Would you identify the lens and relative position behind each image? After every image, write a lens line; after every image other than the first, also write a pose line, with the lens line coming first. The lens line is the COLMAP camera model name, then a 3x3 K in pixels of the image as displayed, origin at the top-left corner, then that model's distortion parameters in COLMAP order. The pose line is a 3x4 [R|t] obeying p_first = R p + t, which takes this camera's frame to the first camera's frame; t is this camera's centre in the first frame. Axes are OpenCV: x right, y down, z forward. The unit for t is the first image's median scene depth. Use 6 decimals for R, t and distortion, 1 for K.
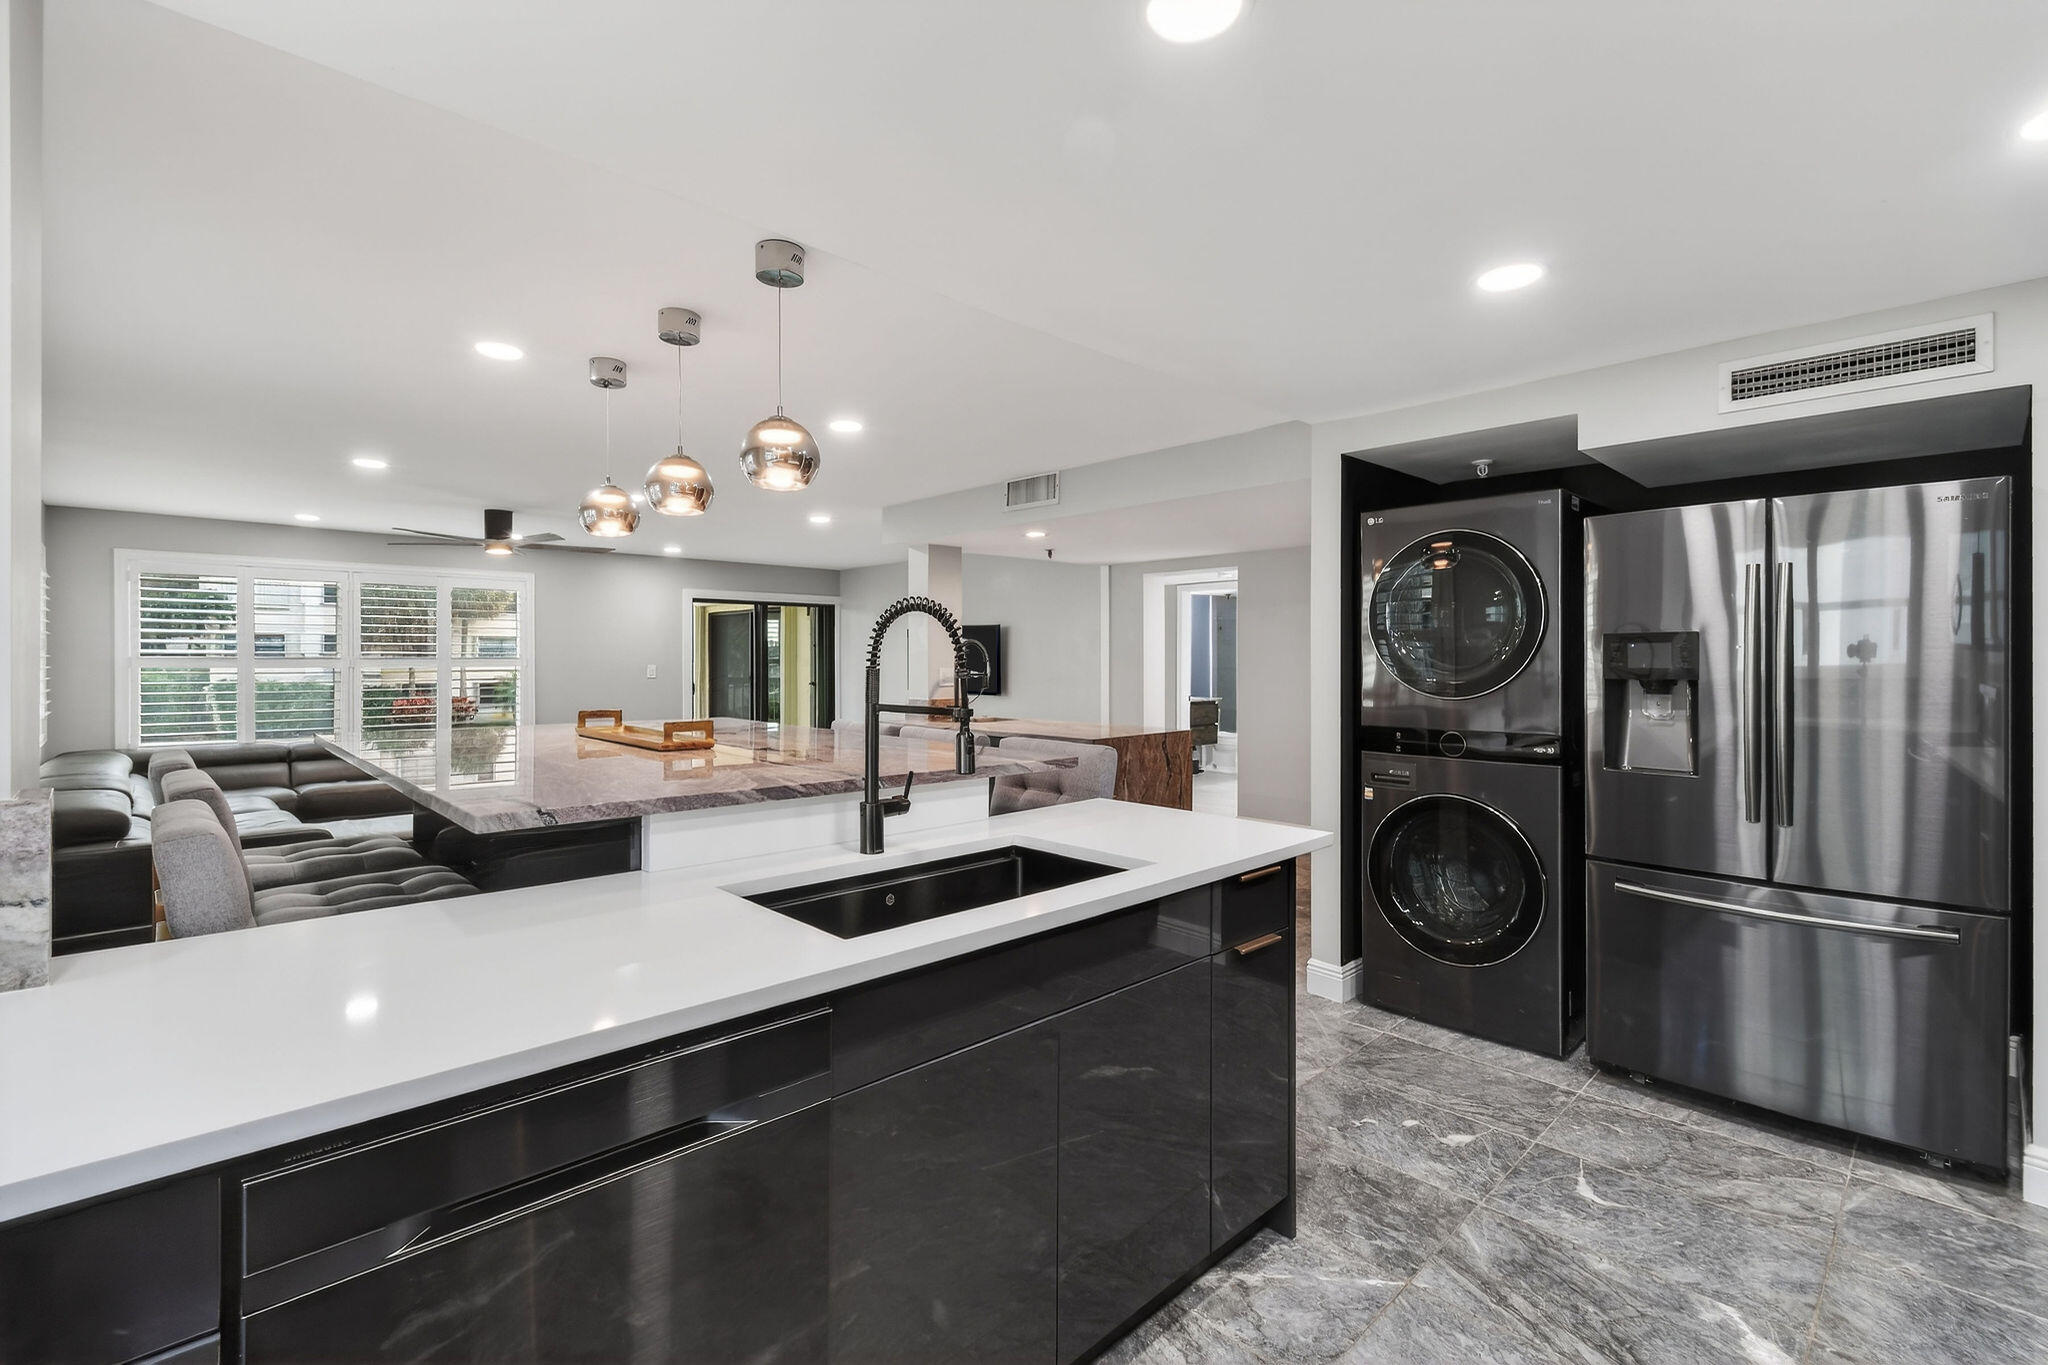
lens RADIAL K [[891.4, 0, 982.7], [0, 891.4, 664.4], [0, 0, 1]] dist [0.002011, 0.000224]
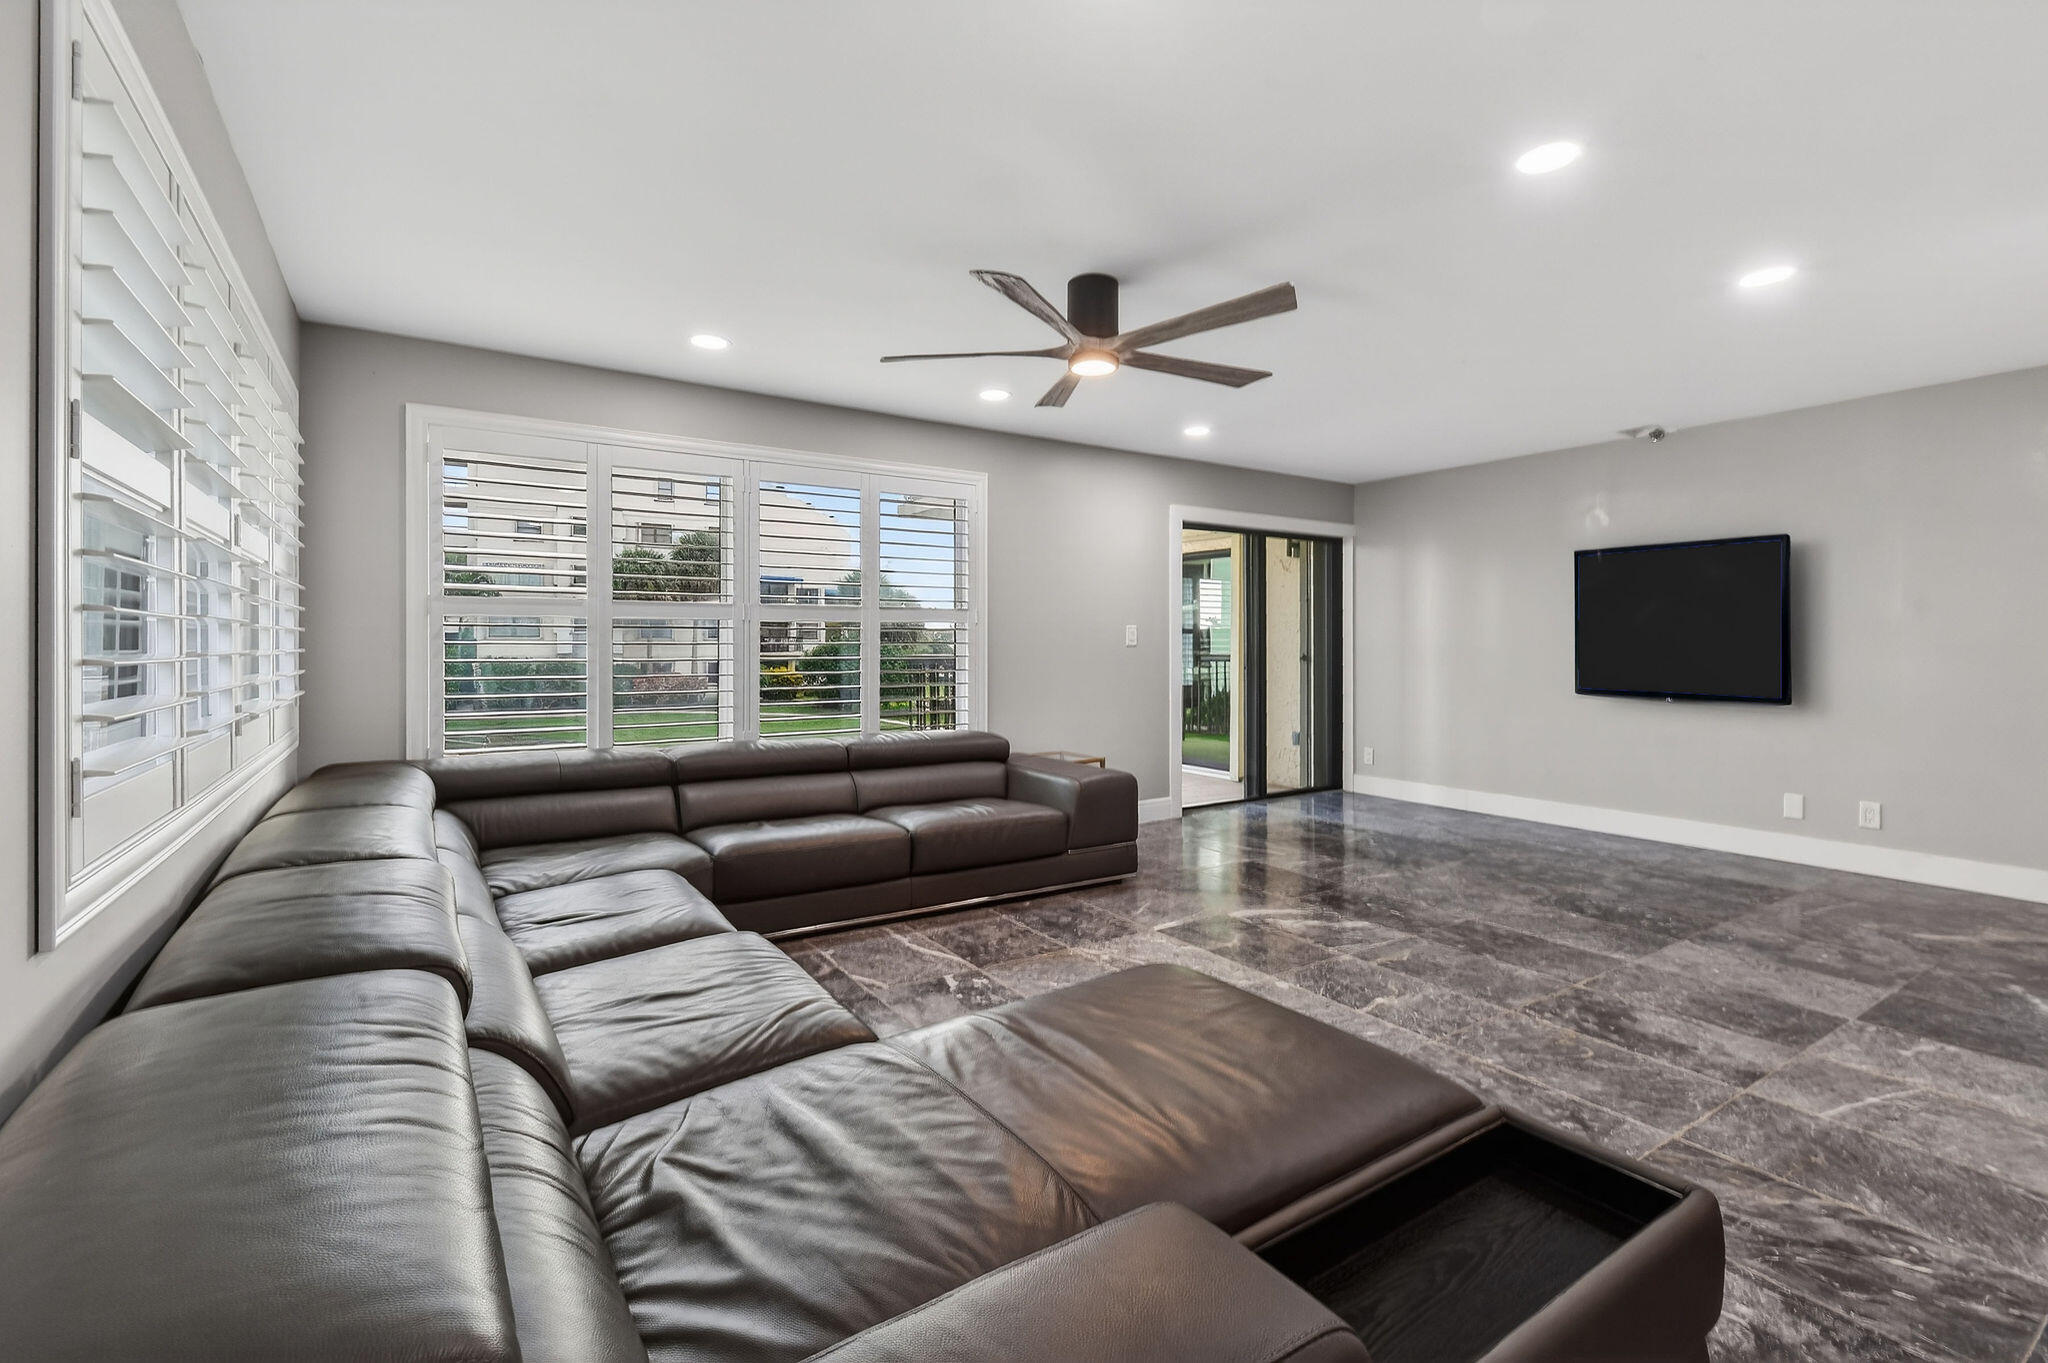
lens RADIAL K [[891.4, 0, 989.7], [0, 891.4, 644.7], [0, 0, 1]] dist [0.002011, 0.000224]
pose [[0.987212, 0.002107, -0.159401, -0.500377], [-0.002325, 0.999997, -0.001179, 0.021728], [0.159398, 0.001535, 0.987213, 0.486584]]
